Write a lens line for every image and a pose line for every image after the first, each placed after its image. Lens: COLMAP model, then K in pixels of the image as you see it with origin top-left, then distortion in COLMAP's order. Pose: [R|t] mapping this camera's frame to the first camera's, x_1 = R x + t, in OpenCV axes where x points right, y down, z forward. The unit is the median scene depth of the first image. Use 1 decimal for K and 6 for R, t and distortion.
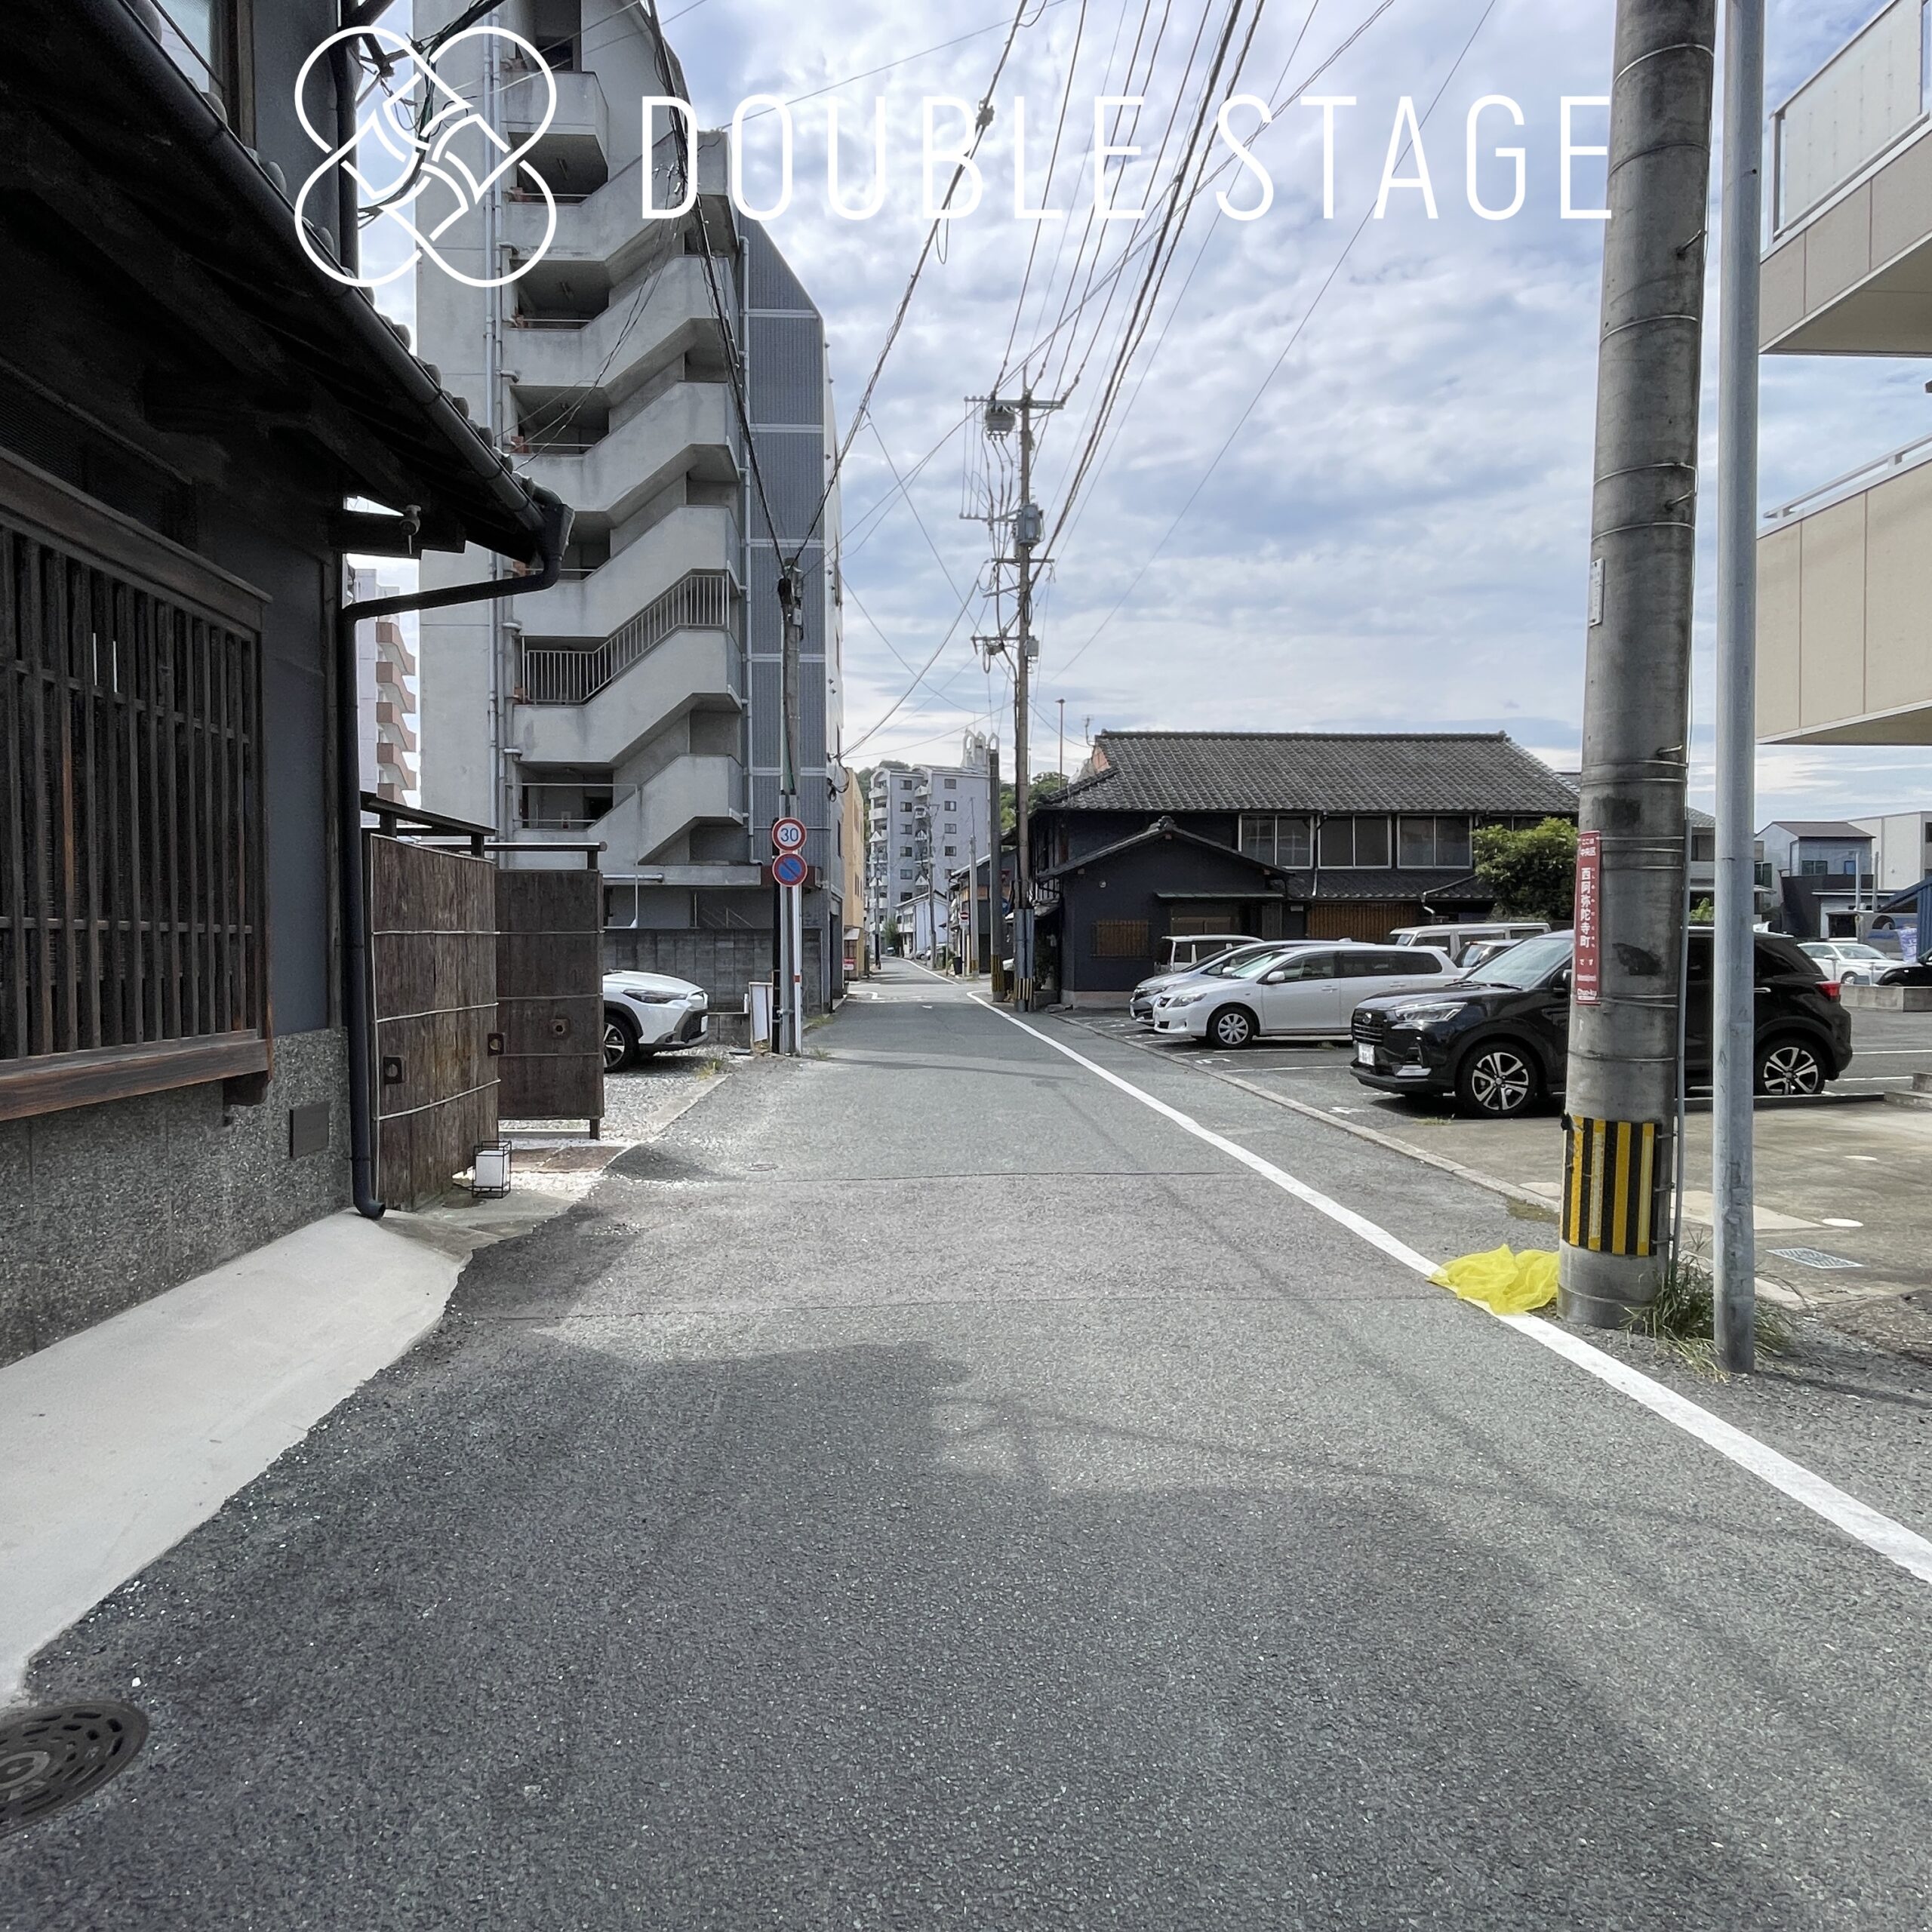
lens RADIAL K [[1181.3, 0, 966.0], [0, 1181.3, 966.0], [0, 0, 1]] dist [-0.020511, -0.000589]
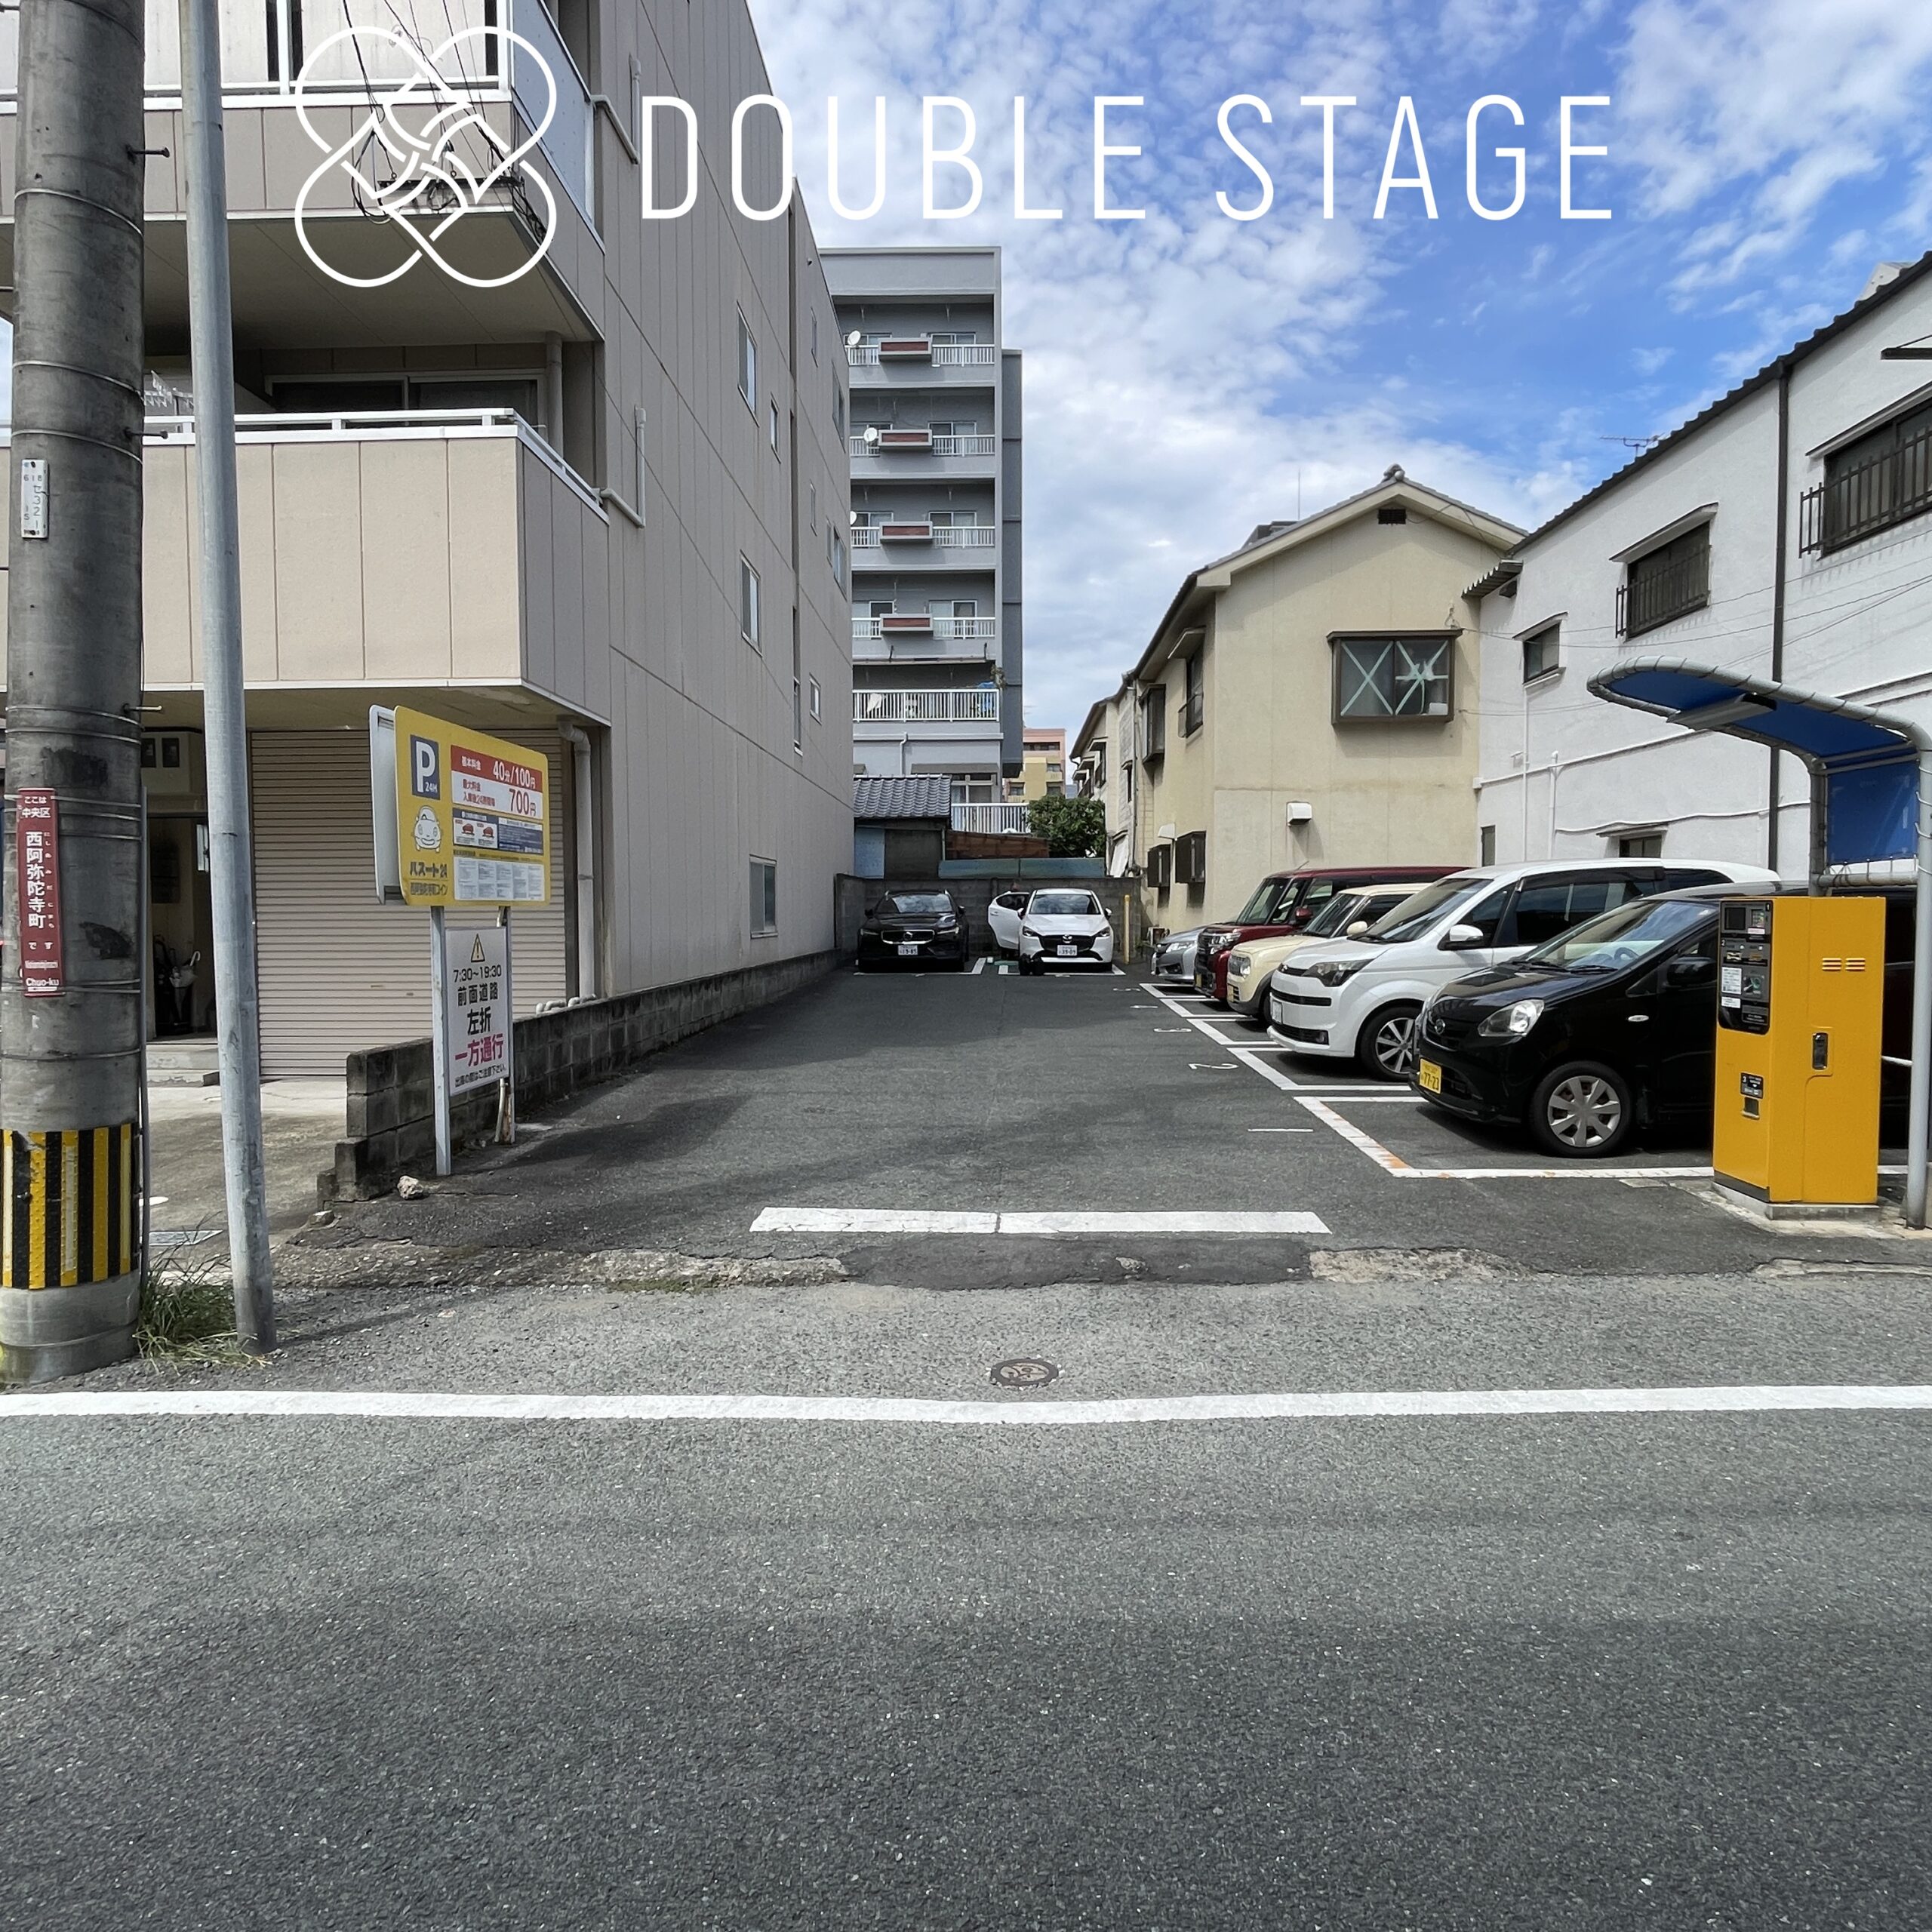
lens RADIAL K [[1180.2, 0, 967.3], [0, 1180.2, 960.6], [0, 0, 1]] dist [0.001613, -0.001262]
pose [[0.082167, -0.039984, 0.995816, -0.070805], [0.027812, 0.998898, 0.037813, -0.001726], [-0.996230, 0.024588, 0.083189, 0.079090]]
